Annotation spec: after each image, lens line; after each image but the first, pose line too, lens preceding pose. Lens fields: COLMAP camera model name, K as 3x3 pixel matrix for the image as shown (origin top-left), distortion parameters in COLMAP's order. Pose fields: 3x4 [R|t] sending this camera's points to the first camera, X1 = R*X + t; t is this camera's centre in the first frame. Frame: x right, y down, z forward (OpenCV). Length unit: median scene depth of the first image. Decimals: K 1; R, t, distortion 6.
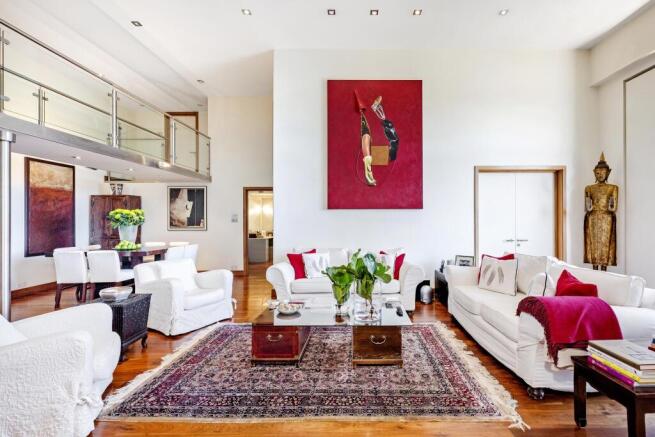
lens RADIAL K [[295.5, 0, 331.8], [0, 295.5, 217.4], [0, 0, 1]] dist [-0.001737, 0.000010]
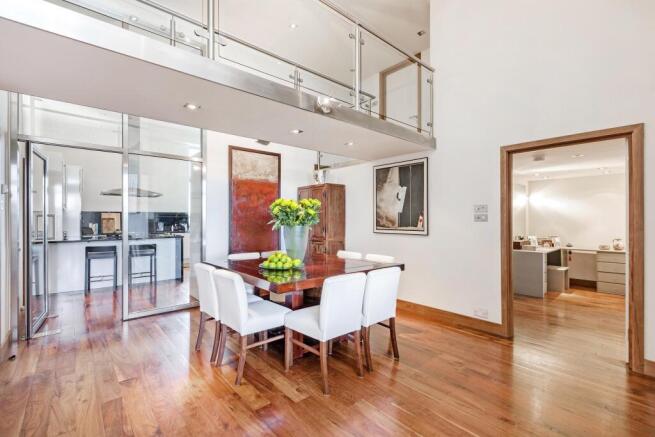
lens RADIAL K [[295.5, 0, 331.8], [0, 295.5, 217.4], [0, 0, 1]] dist [-0.001737, 0.000010]
pose [[0.710067, -0.000135, -0.704135, -0.158355], [0.003286, 0.999990, 0.003123, 0.006920], [0.704127, -0.004532, 0.710060, 0.472450]]
